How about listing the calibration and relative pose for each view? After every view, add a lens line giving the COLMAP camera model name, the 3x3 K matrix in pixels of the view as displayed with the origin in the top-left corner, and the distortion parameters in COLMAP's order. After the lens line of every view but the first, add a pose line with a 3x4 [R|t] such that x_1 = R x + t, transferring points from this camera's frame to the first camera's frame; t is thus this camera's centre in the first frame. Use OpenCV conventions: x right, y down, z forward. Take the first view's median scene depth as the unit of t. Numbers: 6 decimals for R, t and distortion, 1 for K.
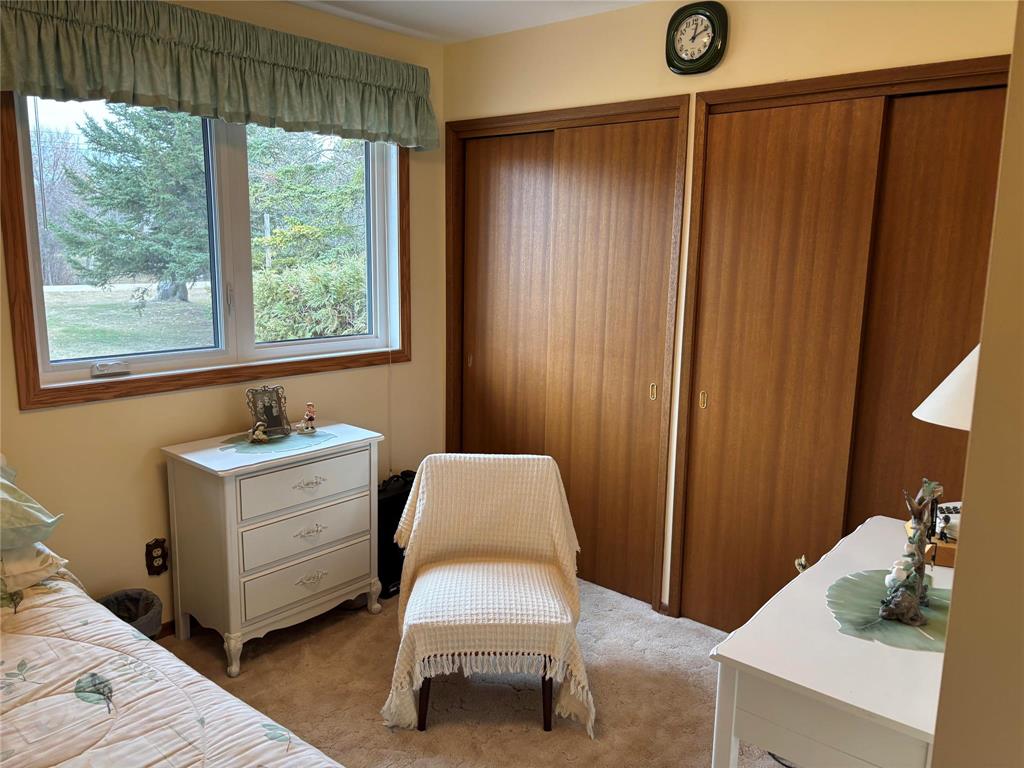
lens RADIAL K [[773.9, 0, 505.4], [0, 773.9, 390.9], [0, 0, 1]] dist [0.052440, -0.053764]
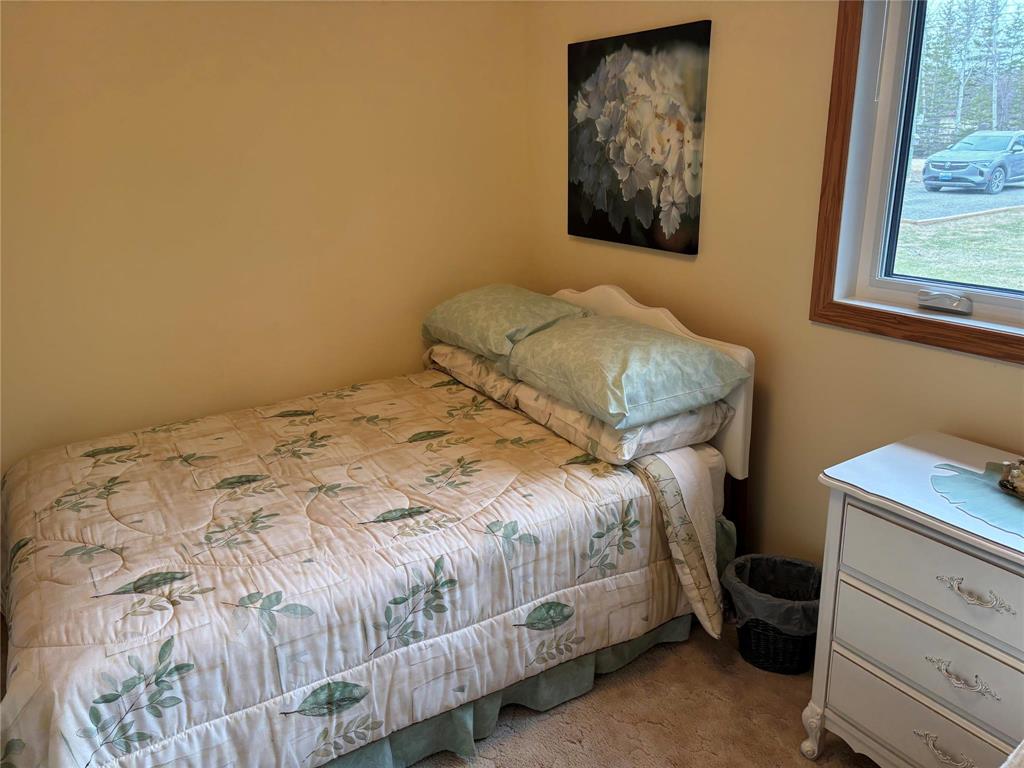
lens RADIAL K [[773.9, 0, 496.1], [0, 773.9, 382.0], [0, 0, 1]] dist [0.052440, -0.053764]
pose [[-0.301635, 0.282601, -0.910578, 0.246564], [-0.146714, 0.929928, 0.337206, -0.124160], [0.942068, 0.235308, -0.239037, 0.721212]]
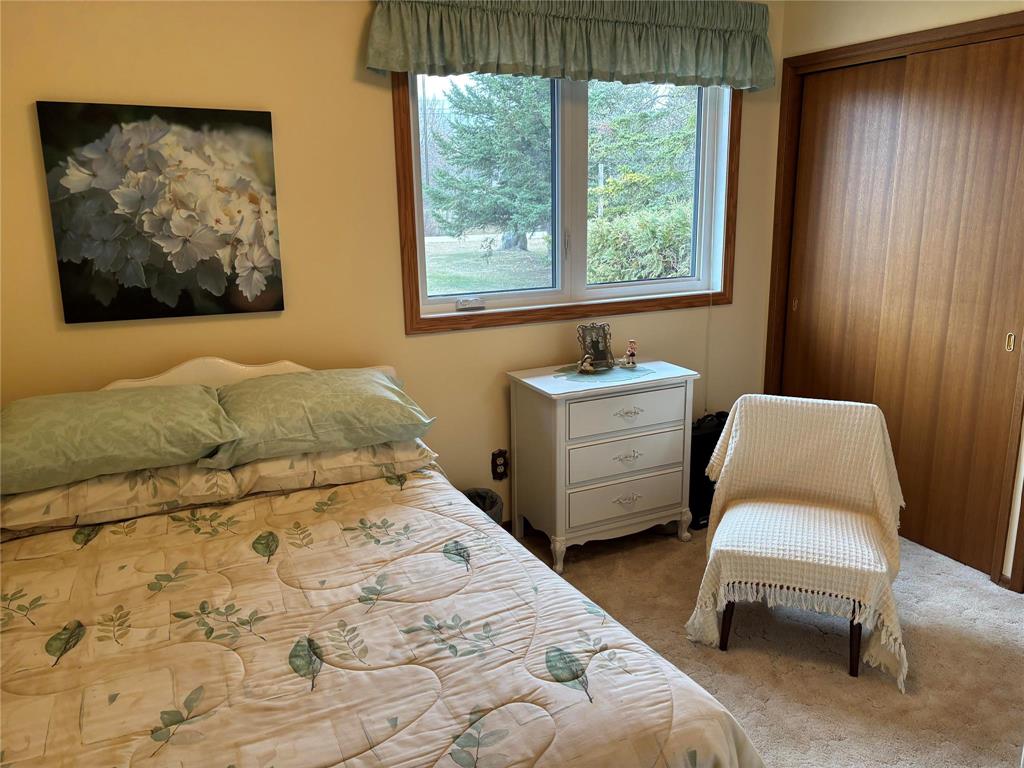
lens RADIAL K [[773.9, 0, 520.5], [0, 773.9, 376.2], [0, 0, 1]] dist [0.052440, -0.053764]
pose [[0.924026, 0.056261, -0.378168, 0.014593], [-0.038183, 0.997748, 0.055140, 0.012801], [0.380419, -0.036511, 0.924093, -0.056575]]
